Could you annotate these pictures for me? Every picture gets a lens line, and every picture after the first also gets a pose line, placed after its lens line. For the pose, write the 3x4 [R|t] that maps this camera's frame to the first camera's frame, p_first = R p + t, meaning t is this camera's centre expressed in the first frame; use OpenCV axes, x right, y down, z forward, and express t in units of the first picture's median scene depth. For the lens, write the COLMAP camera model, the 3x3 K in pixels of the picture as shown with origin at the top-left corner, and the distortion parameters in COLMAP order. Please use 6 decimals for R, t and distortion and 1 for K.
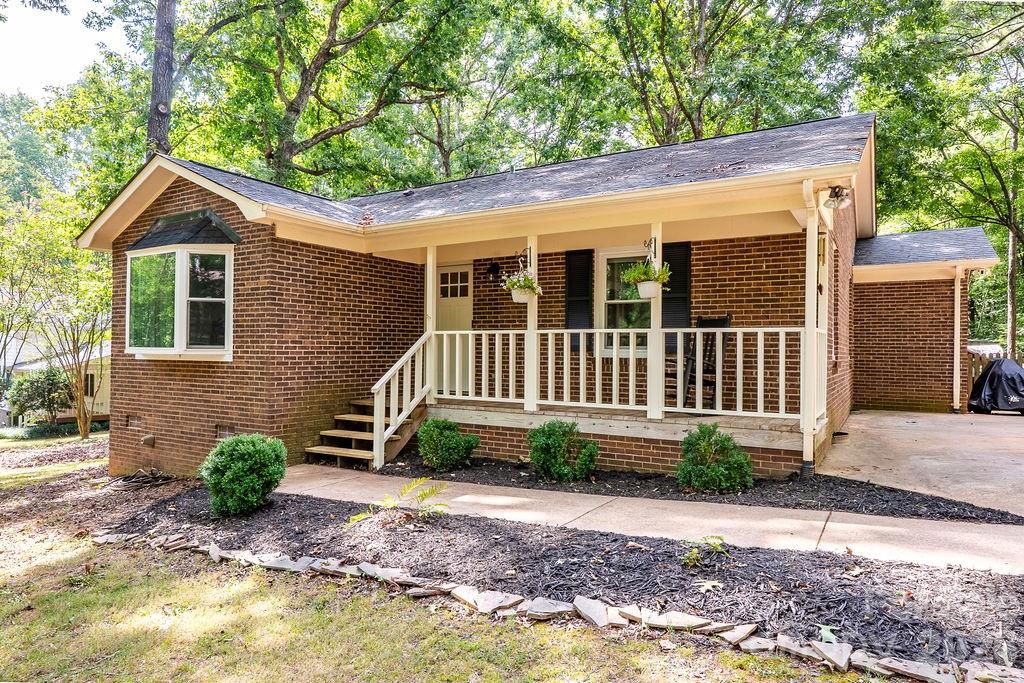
lens RADIAL K [[624.3, 0, 512.5], [0, 624.3, 342.9], [0, 0, 1]] dist [-0.002102, 0.000682]
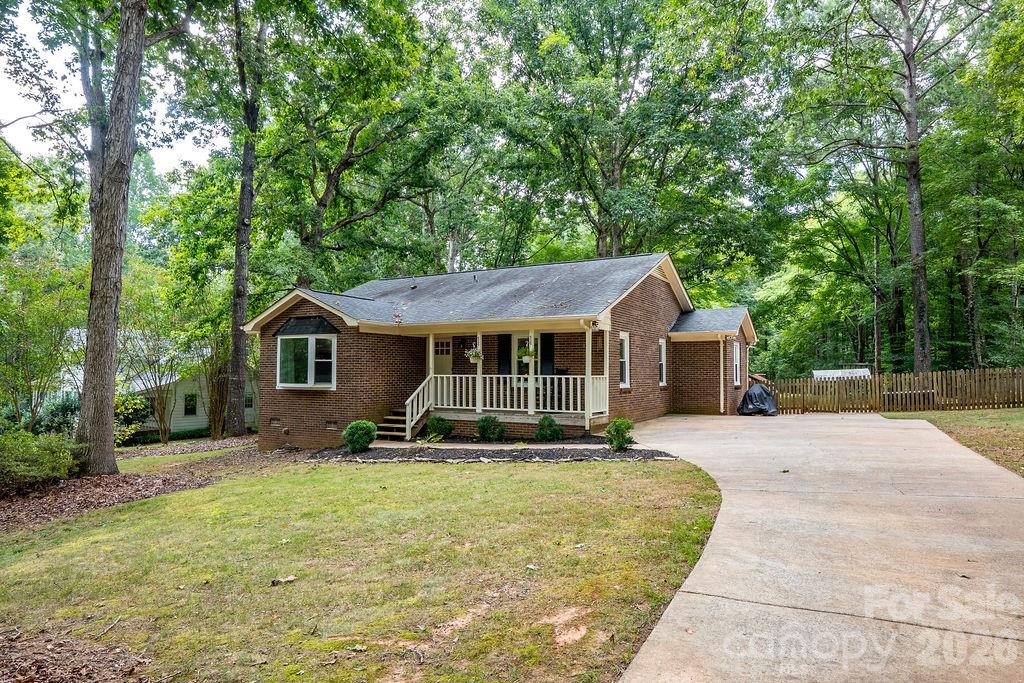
lens RADIAL K [[624.3, 0, 513.3], [0, 624.3, 344.4], [0, 0, 1]] dist [-0.002102, 0.000682]
pose [[0.999473, -0.005052, 0.032054, 0.075036], [0.005969, 0.999574, -0.028575, -0.060794], [-0.031896, 0.028752, 0.999078, -1.104532]]
